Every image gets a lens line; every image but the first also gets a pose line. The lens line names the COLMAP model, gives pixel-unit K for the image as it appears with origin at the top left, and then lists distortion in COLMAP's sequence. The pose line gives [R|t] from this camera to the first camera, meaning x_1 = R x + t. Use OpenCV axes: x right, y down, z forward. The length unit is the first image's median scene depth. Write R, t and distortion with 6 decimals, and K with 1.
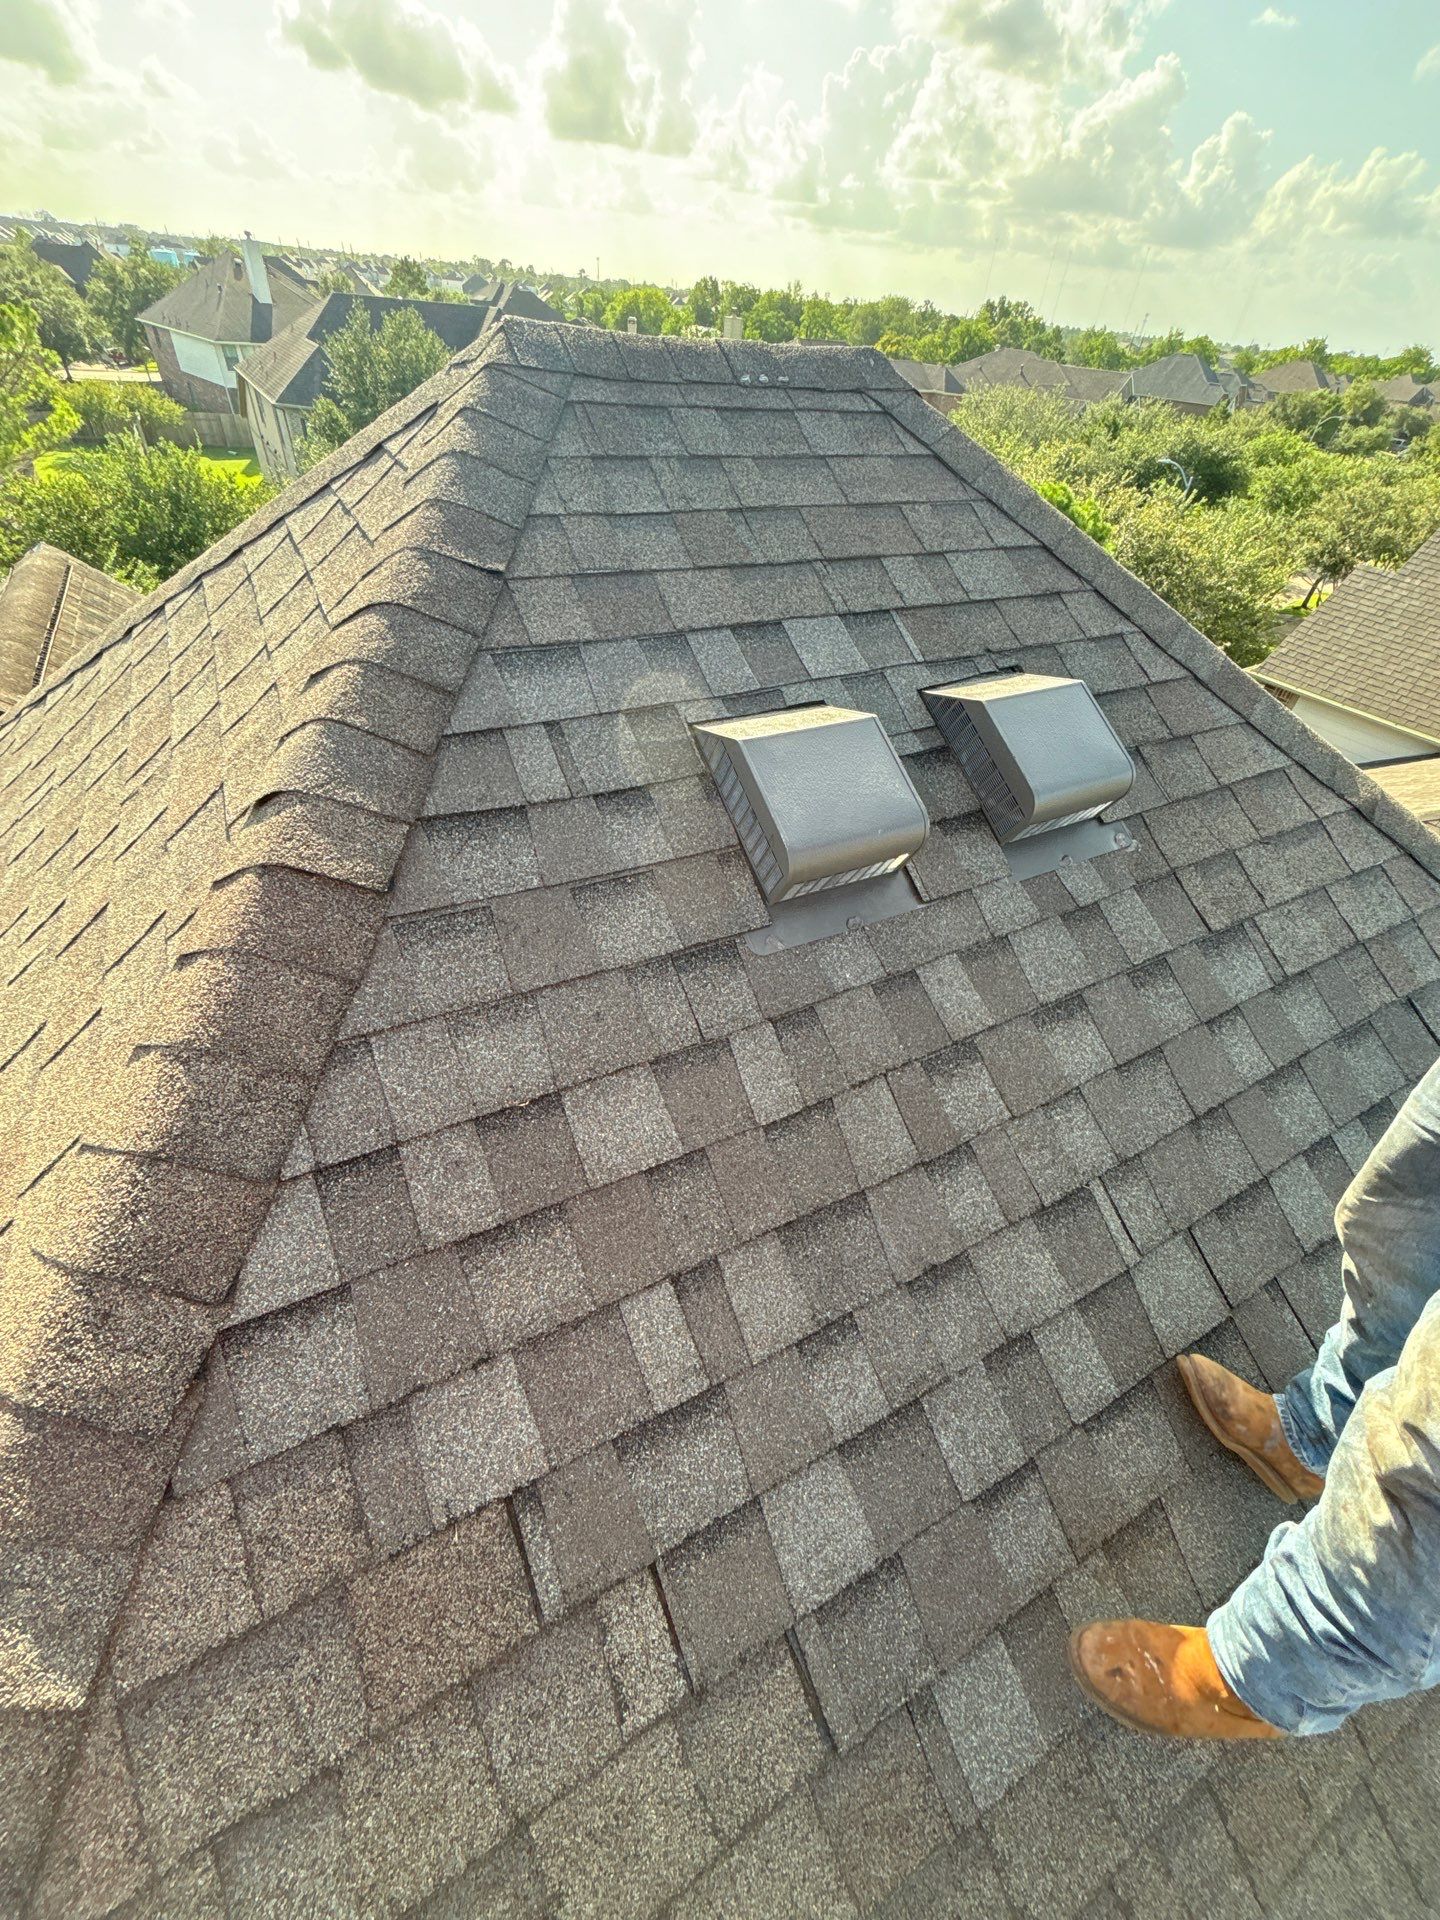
lens RADIAL K [[784.0, 0, 731.3], [0, 784.0, 953.2], [0, 0, 1]] dist [-0.001313, 0.000826]
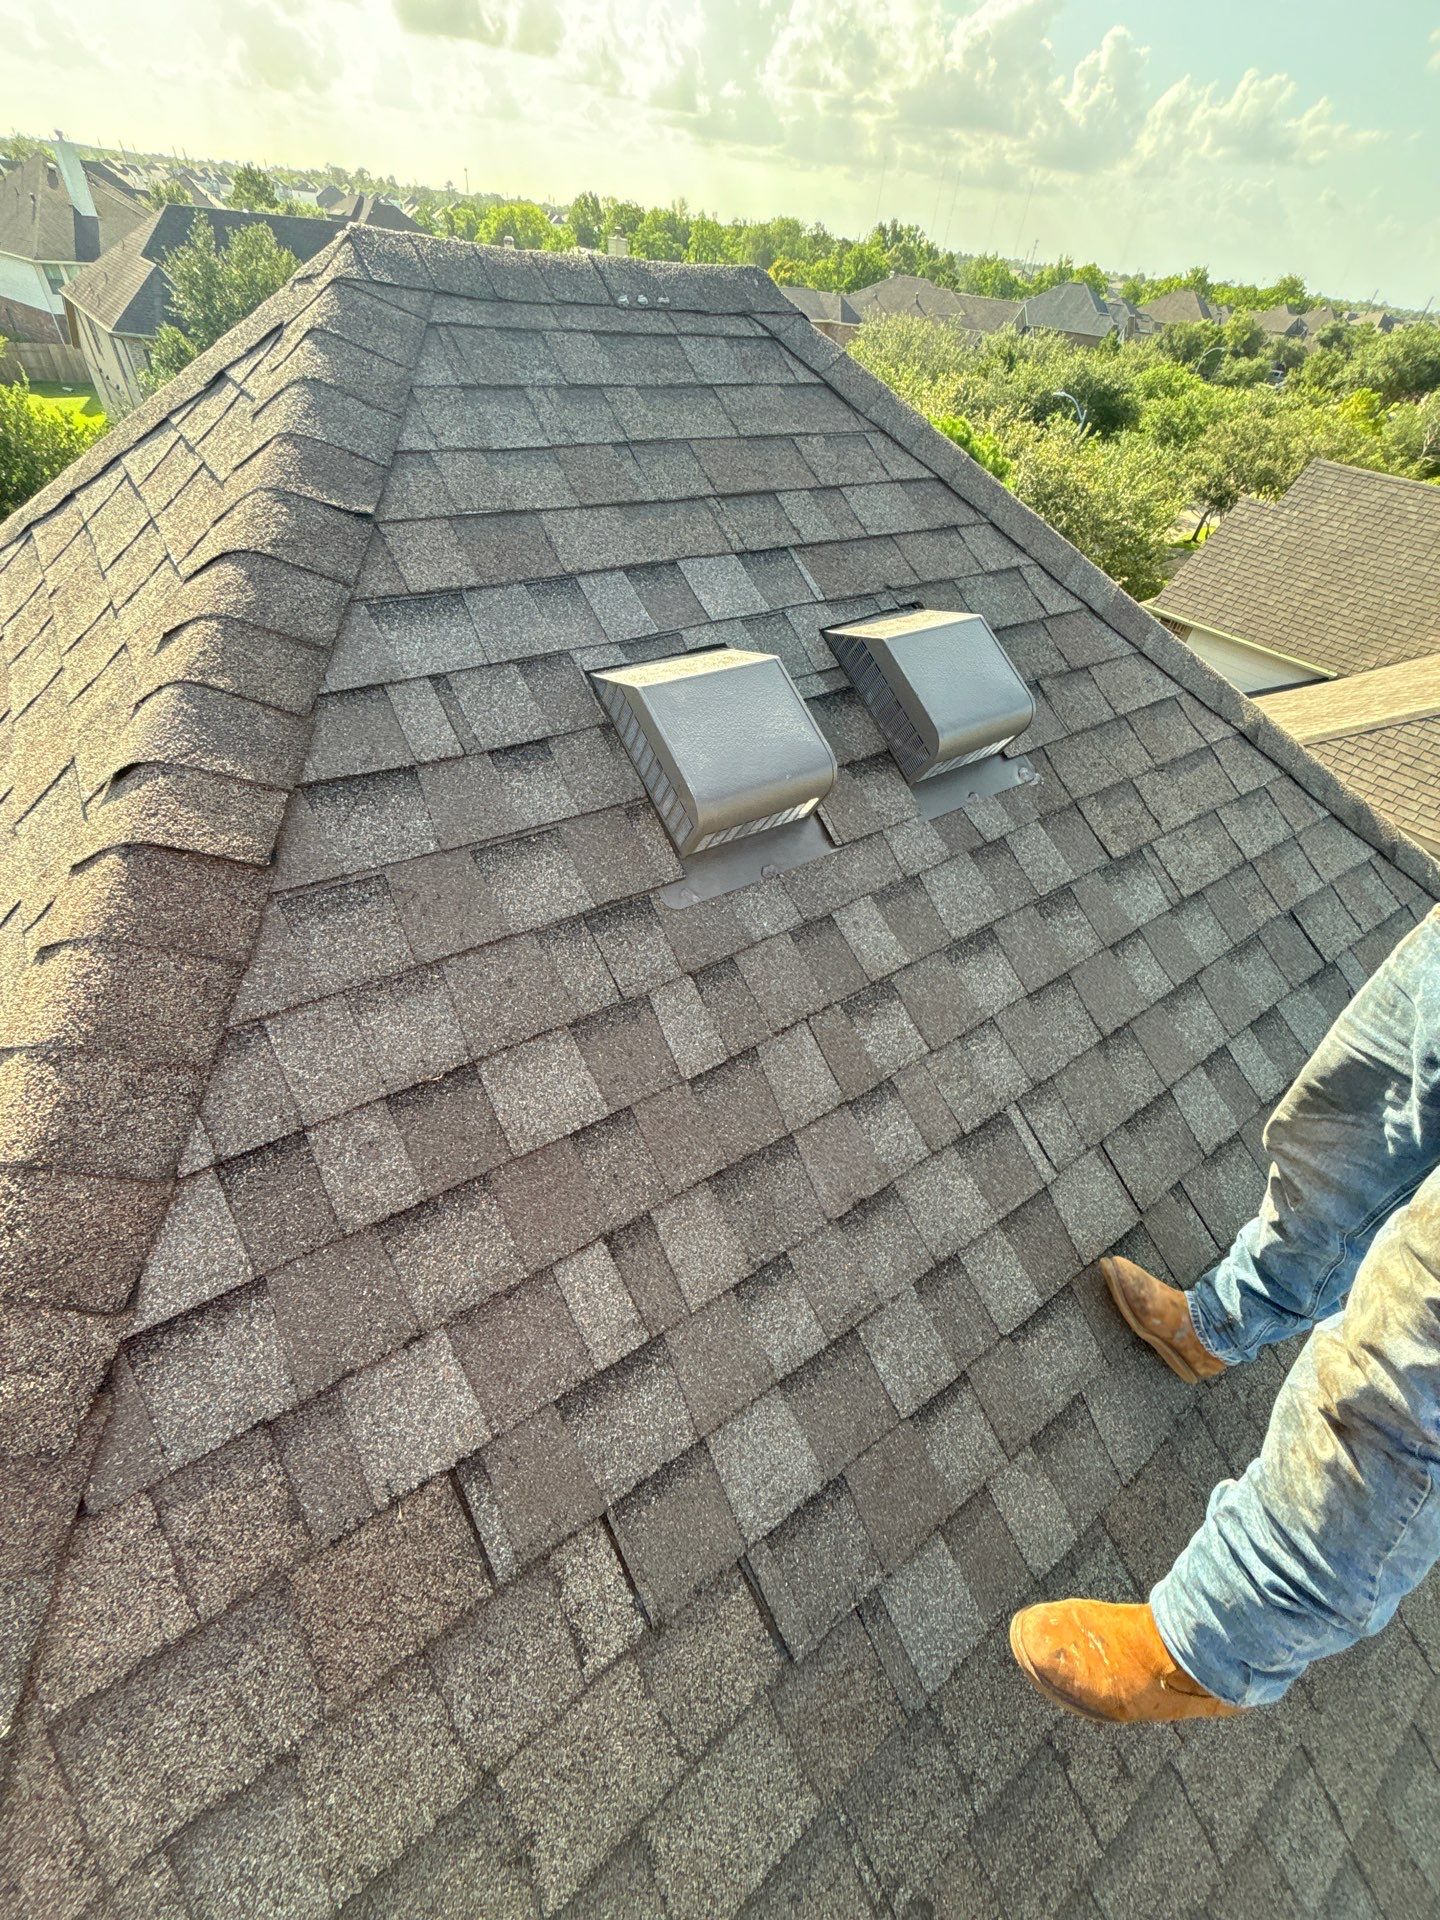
lens RADIAL K [[784.0, 0, 731.6], [0, 784.0, 952.5], [0, 0, 1]] dist [-0.001313, 0.000826]
pose [[0.993986, -0.067053, 0.086578, 0.016586], [0.062041, 0.996308, 0.059338, 0.002797], [-0.090237, -0.053610, 0.994476, 0.009420]]
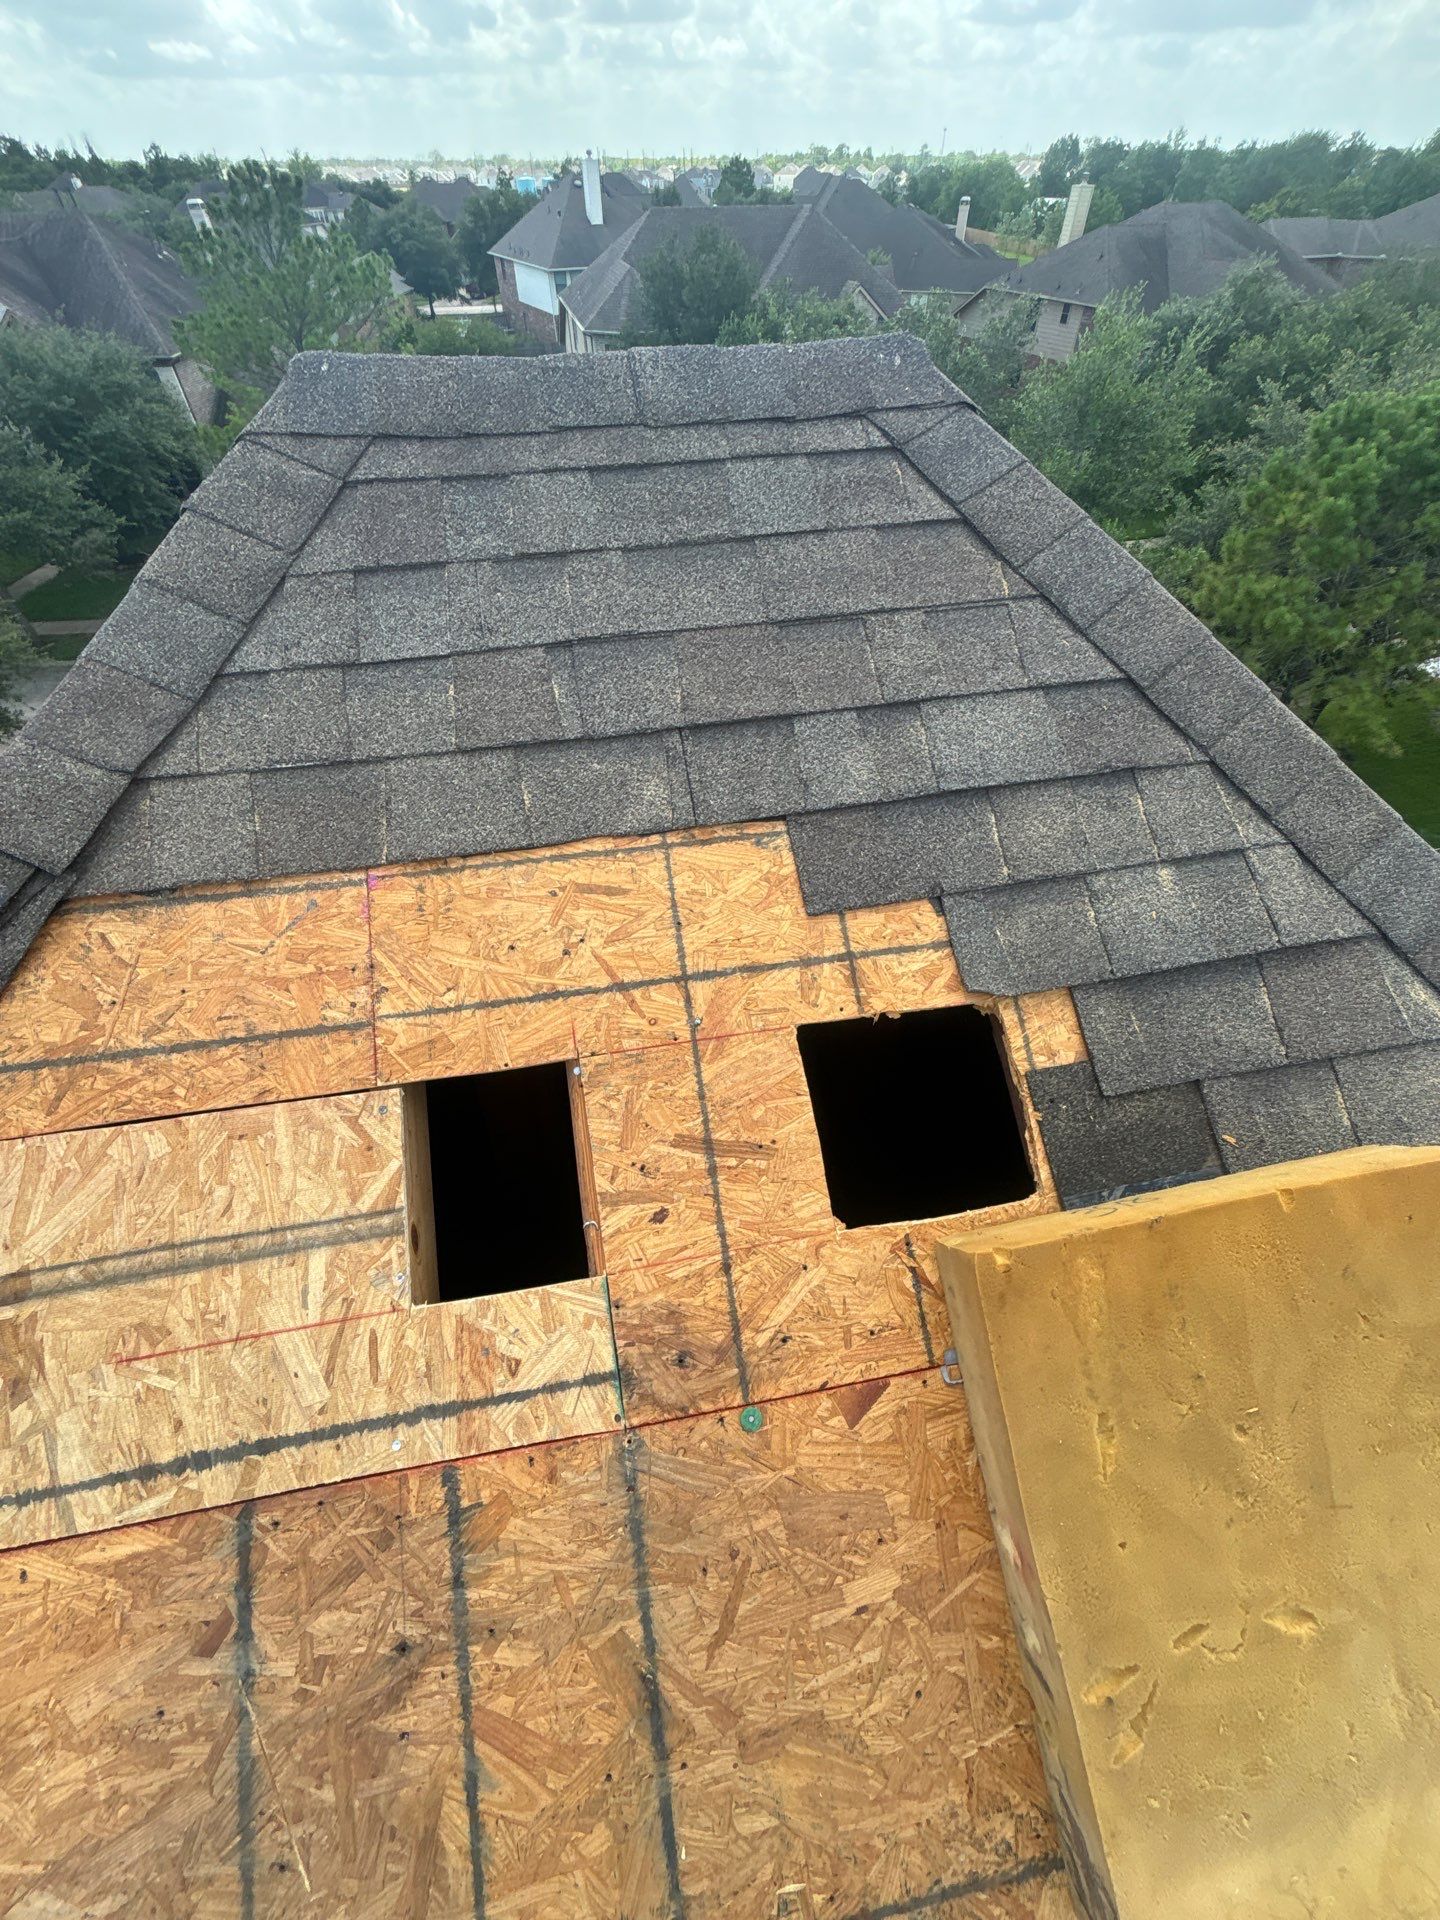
lens RADIAL K [[784.0, 0, 722.6], [0, 784.0, 958.0], [0, 0, 1]] dist [-0.001313, 0.000826]
pose [[0.945922, 0.160447, -0.281939, 0.412973], [-0.136212, 0.985239, 0.103683, -0.443477], [0.294412, -0.059672, 0.953814, 0.444262]]
